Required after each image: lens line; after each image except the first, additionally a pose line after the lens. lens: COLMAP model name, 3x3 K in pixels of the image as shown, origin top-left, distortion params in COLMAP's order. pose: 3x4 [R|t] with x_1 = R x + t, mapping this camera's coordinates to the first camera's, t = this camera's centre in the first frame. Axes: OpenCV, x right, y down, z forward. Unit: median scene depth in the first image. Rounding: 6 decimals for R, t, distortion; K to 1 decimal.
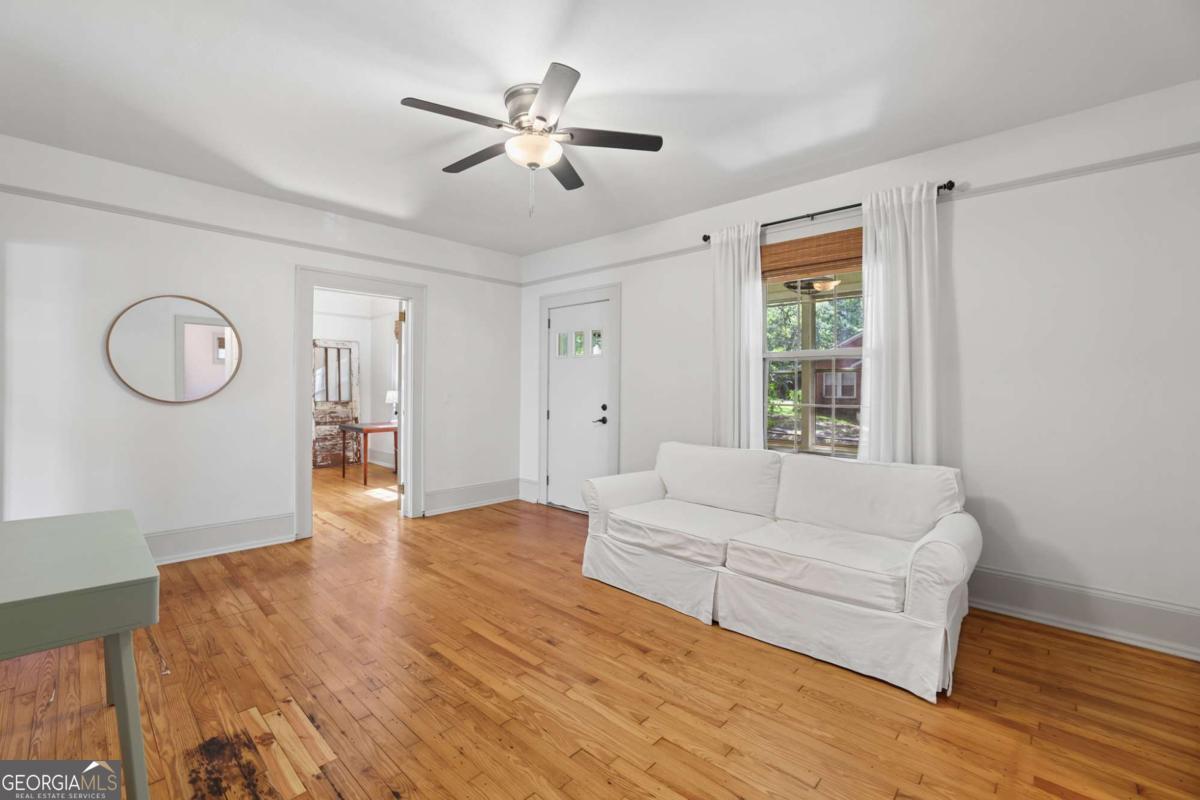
lens RADIAL K [[516.5, 0, 598.8], [0, 516.5, 391.8], [0, 0, 1]] dist [-0.054279, 0.022847]
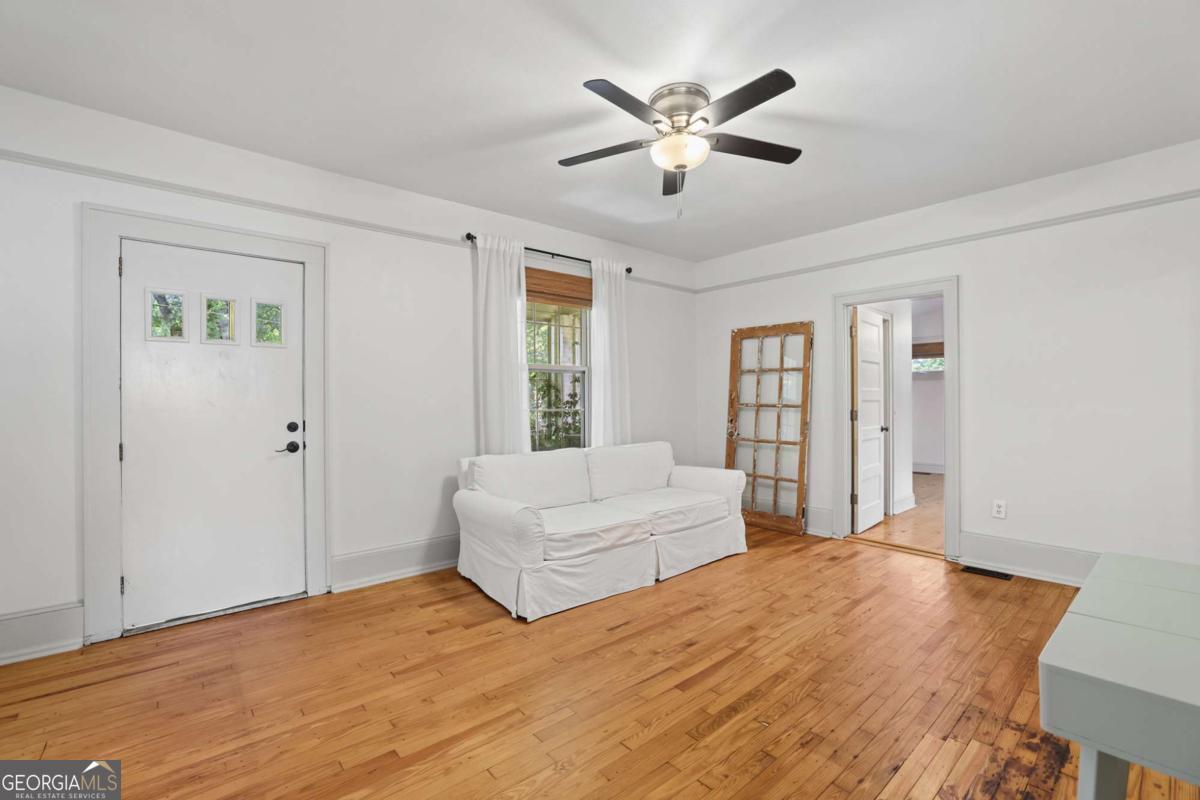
lens RADIAL K [[523.4, 0, 595.7], [0, 523.4, 398.6], [0, 0, 1]] dist [-0.052844, 0.019352]
pose [[0.106133, -0.006129, 0.994333, -1.093612], [0.010723, 0.999930, 0.005019, -0.008361], [-0.994294, 0.010129, 0.106191, 1.029893]]
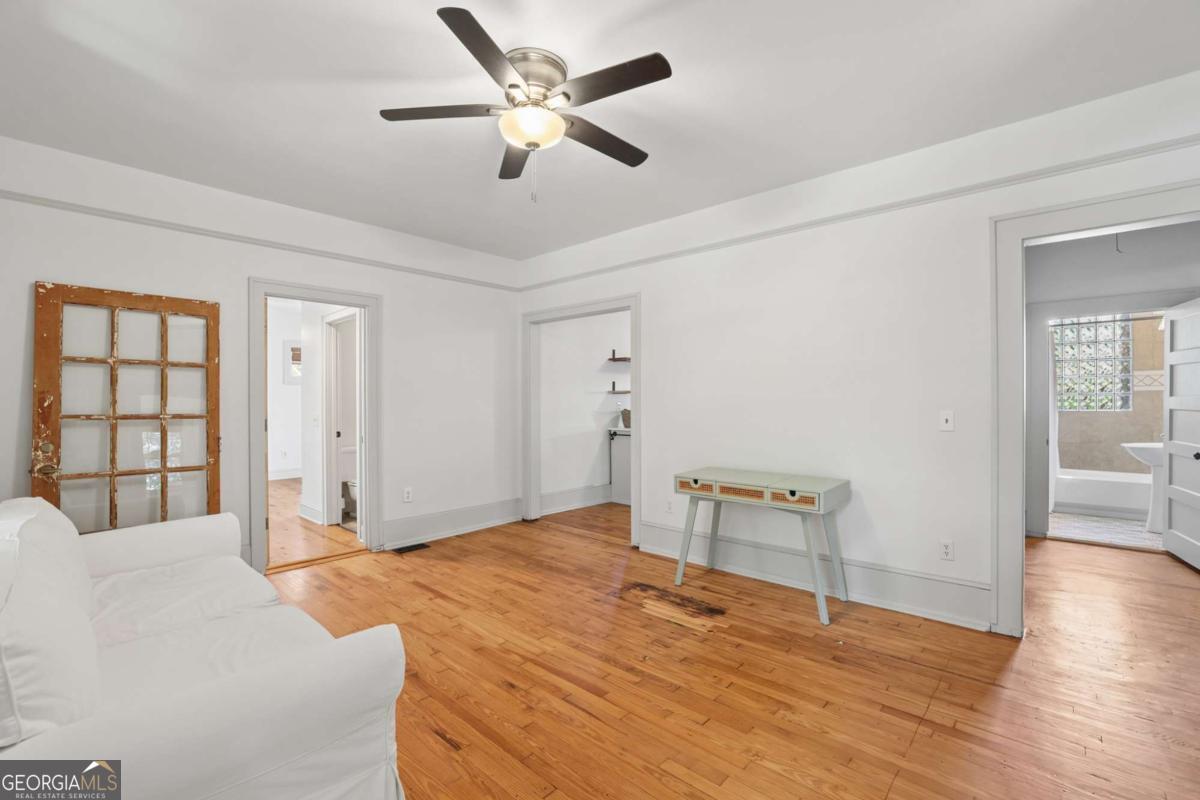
lens RADIAL K [[520.2, 0, 611.8], [0, 520.2, 401.8], [0, 0, 1]] dist [-0.016696, 0.000039]
pose [[-0.999562, -0.003918, -0.029349, -0.233715], [-0.004184, 0.999951, 0.009020, -0.018050], [0.029312, 0.009139, -0.999529, 1.834266]]
